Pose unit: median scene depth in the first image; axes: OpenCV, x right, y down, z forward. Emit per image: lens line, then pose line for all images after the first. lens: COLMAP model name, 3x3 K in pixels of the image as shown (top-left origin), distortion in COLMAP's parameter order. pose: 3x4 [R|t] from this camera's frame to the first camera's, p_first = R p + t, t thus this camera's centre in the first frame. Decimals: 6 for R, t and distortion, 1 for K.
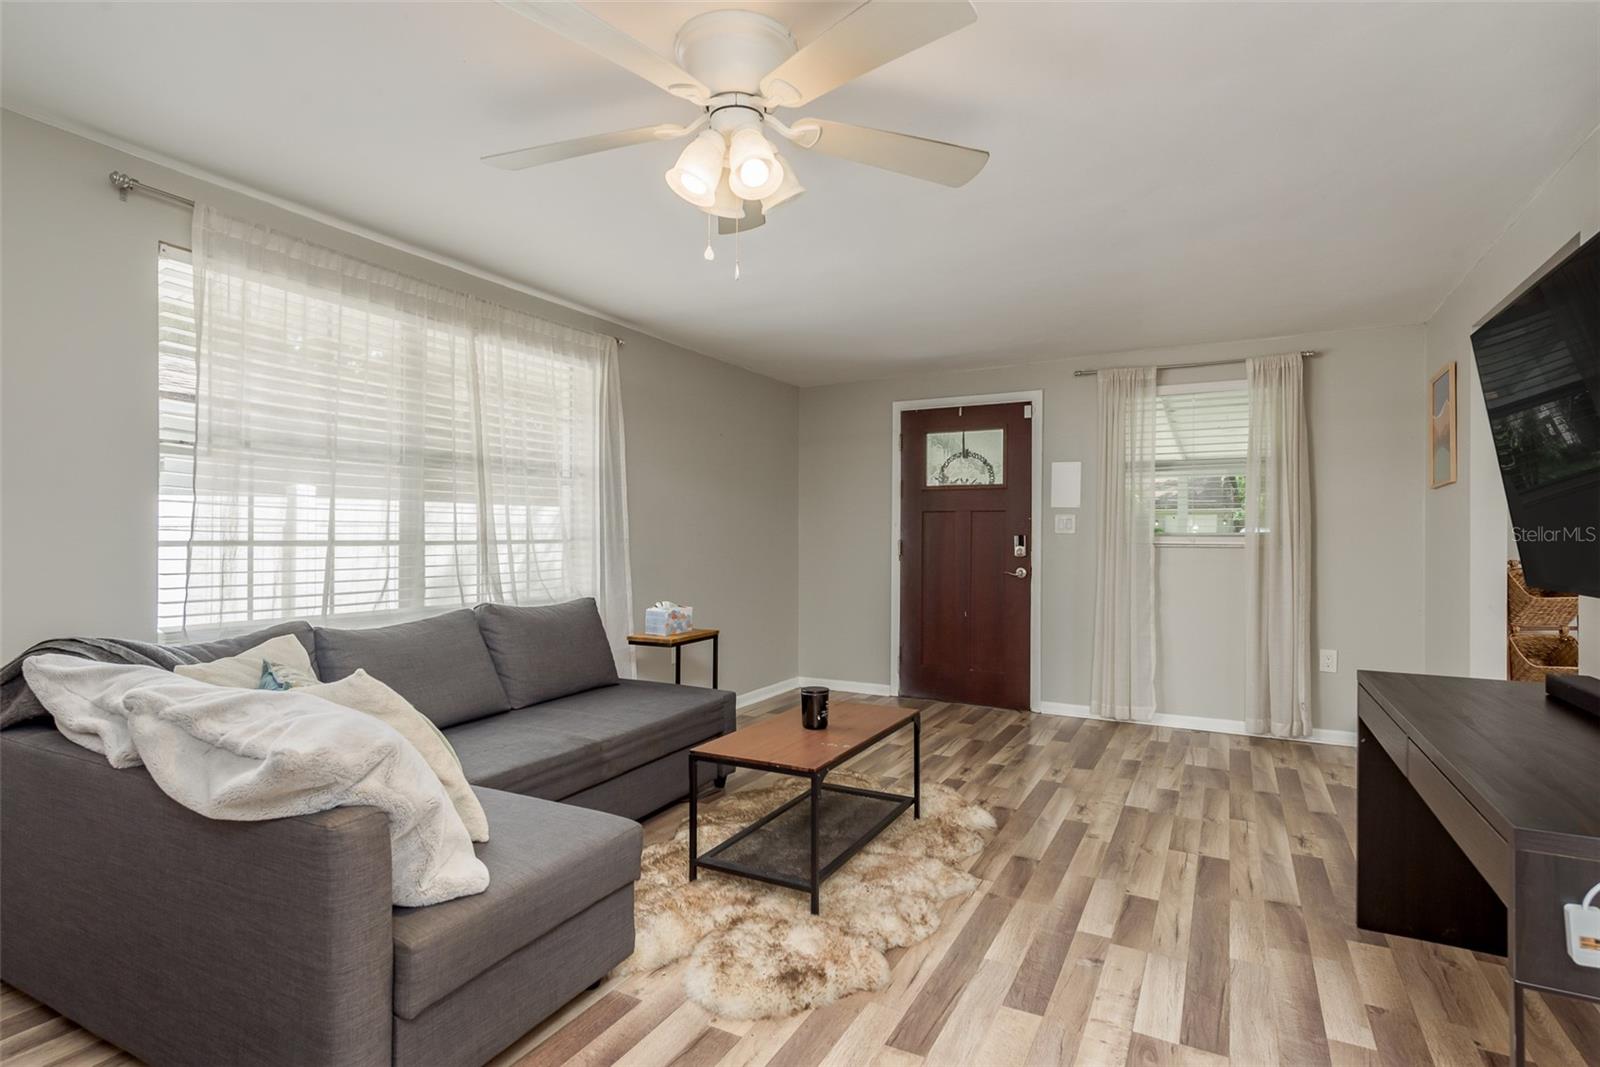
lens RADIAL K [[788.3, 0, 806.0], [0, 788.3, 533.2], [0, 0, 1]] dist [0.019026, -0.001117]
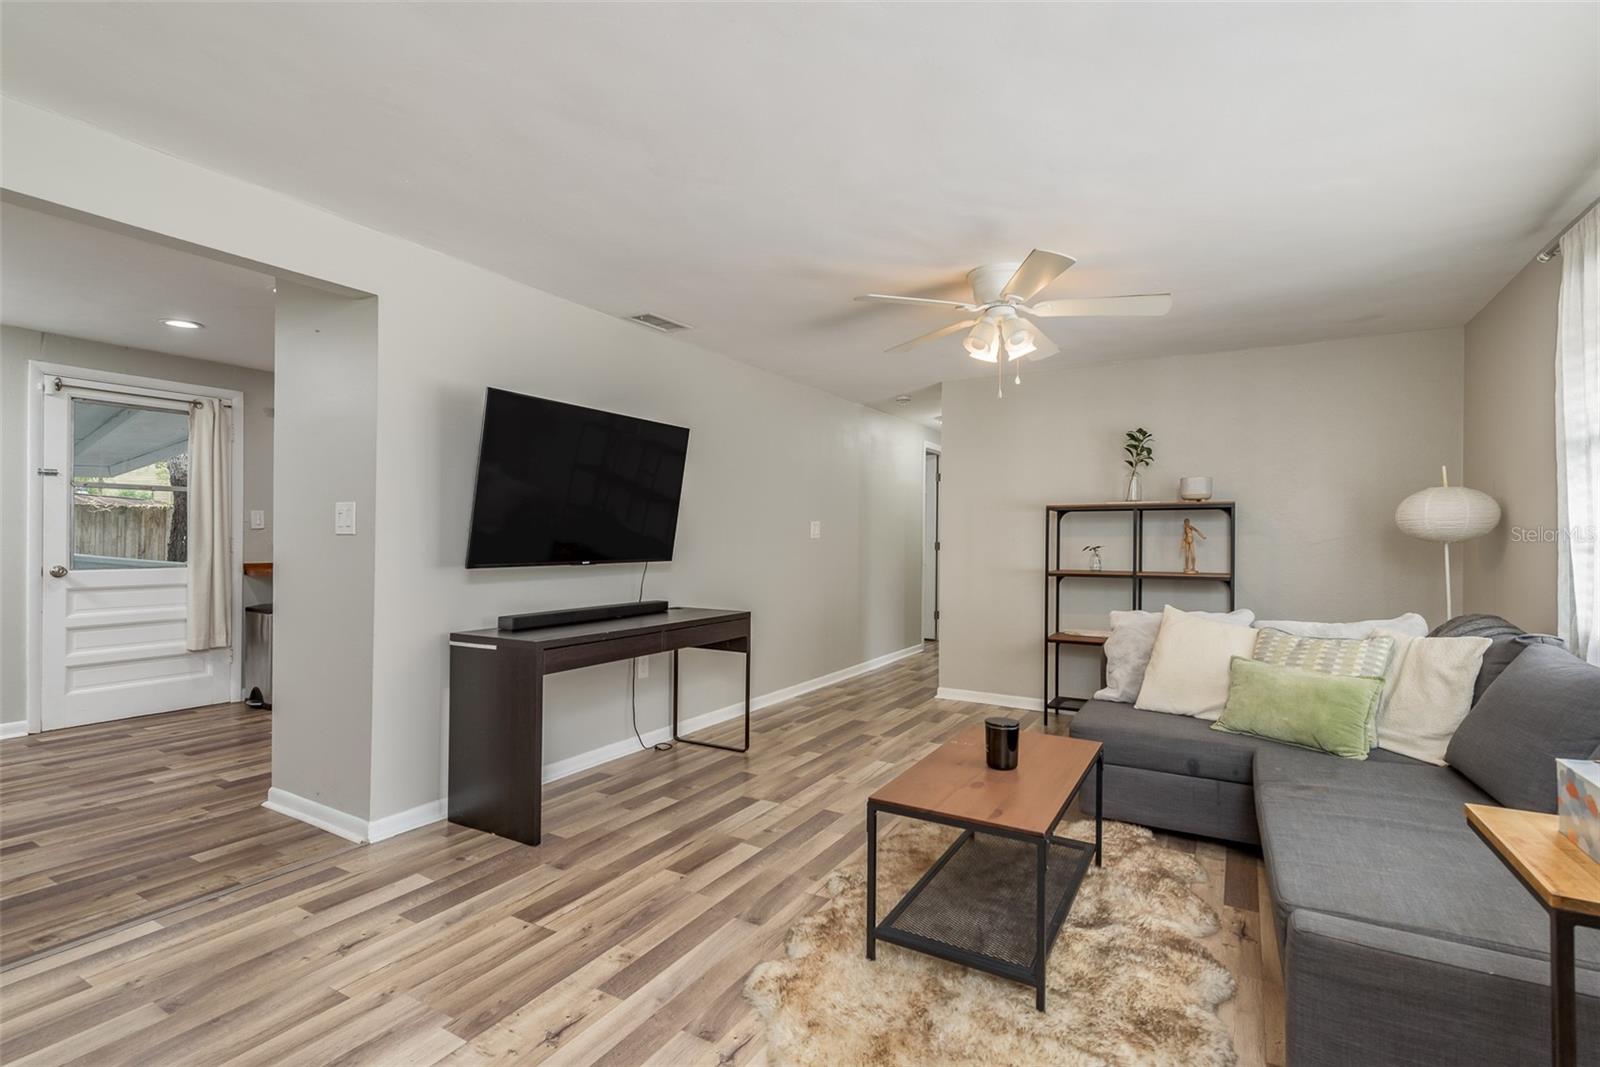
lens RADIAL K [[746.8, 0, 798.8], [0, 746.8, 538.9], [0, 0, 1]] dist [0.006480, -0.000983]
pose [[-0.999103, -0.010982, 0.040901, 0.197888], [-0.011162, 0.999929, -0.004175, 0.008043], [-0.040853, -0.004628, -0.999154, 1.804193]]
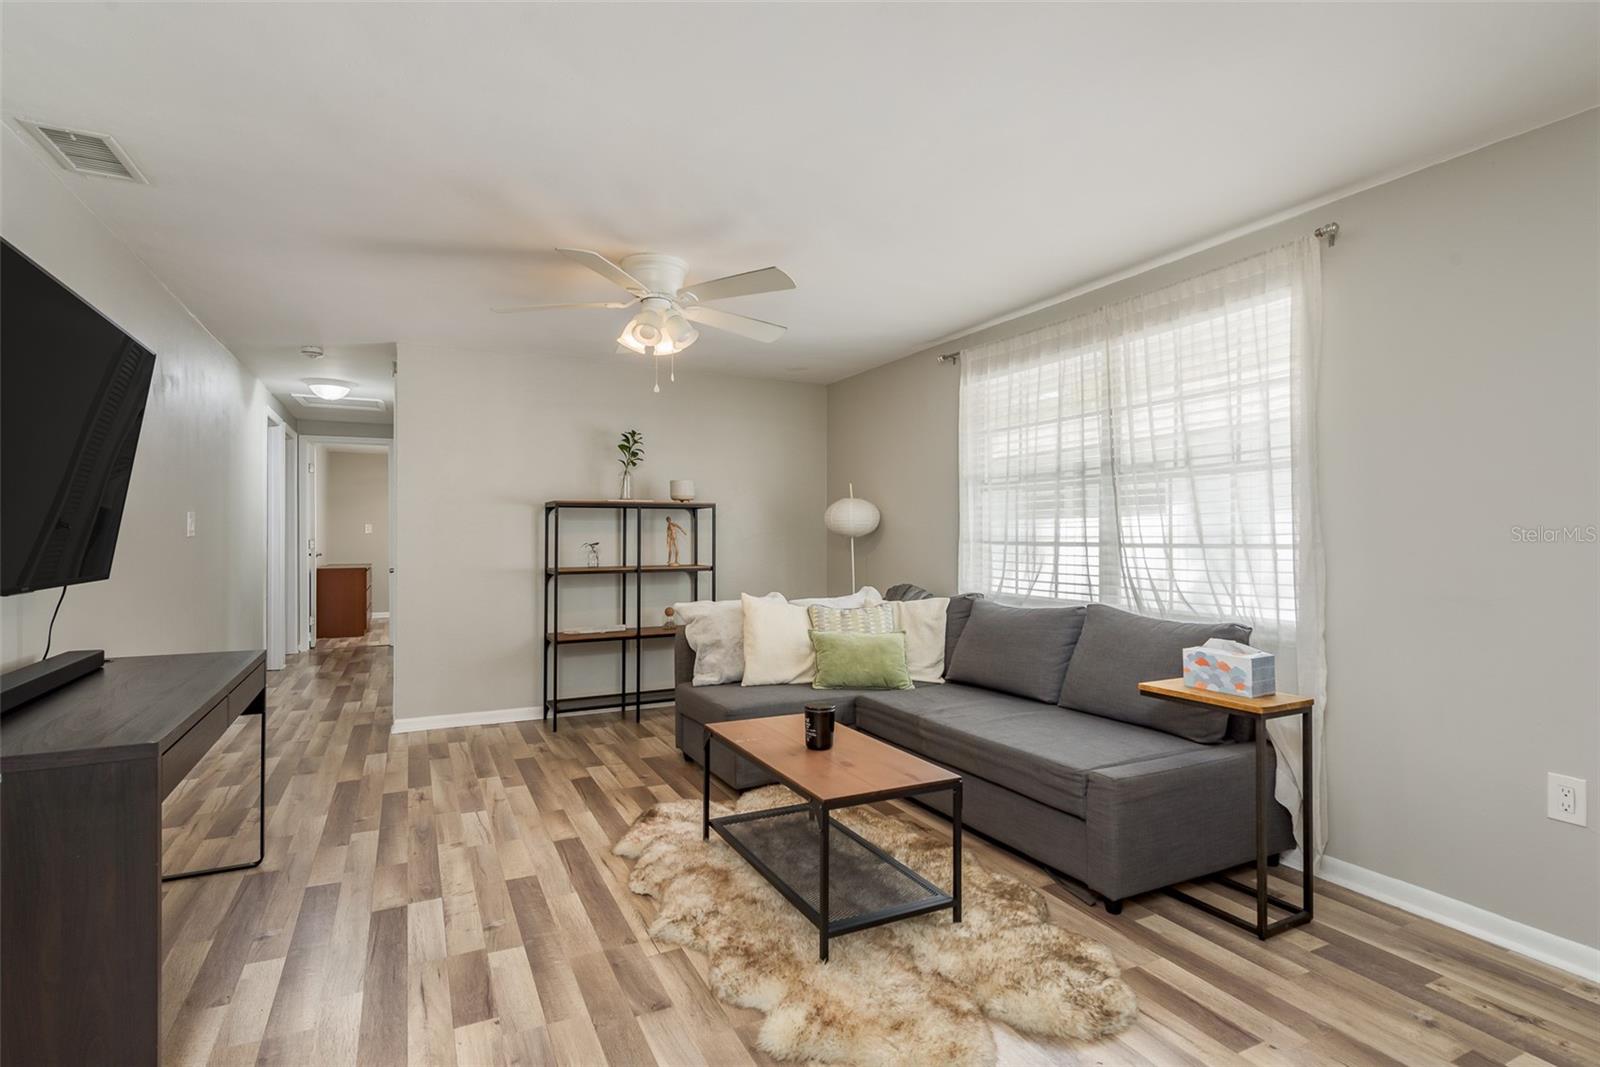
lens RADIAL K [[788.3, 0, 798.3], [0, 788.3, 529.1], [0, 0, 1]] dist [0.019026, -0.001117]
pose [[-0.579198, -0.011407, -0.815107, 0.773571], [0.001258, 0.999888, -0.014887, 0.006800], [0.815186, -0.009648, -0.579119, 1.510627]]
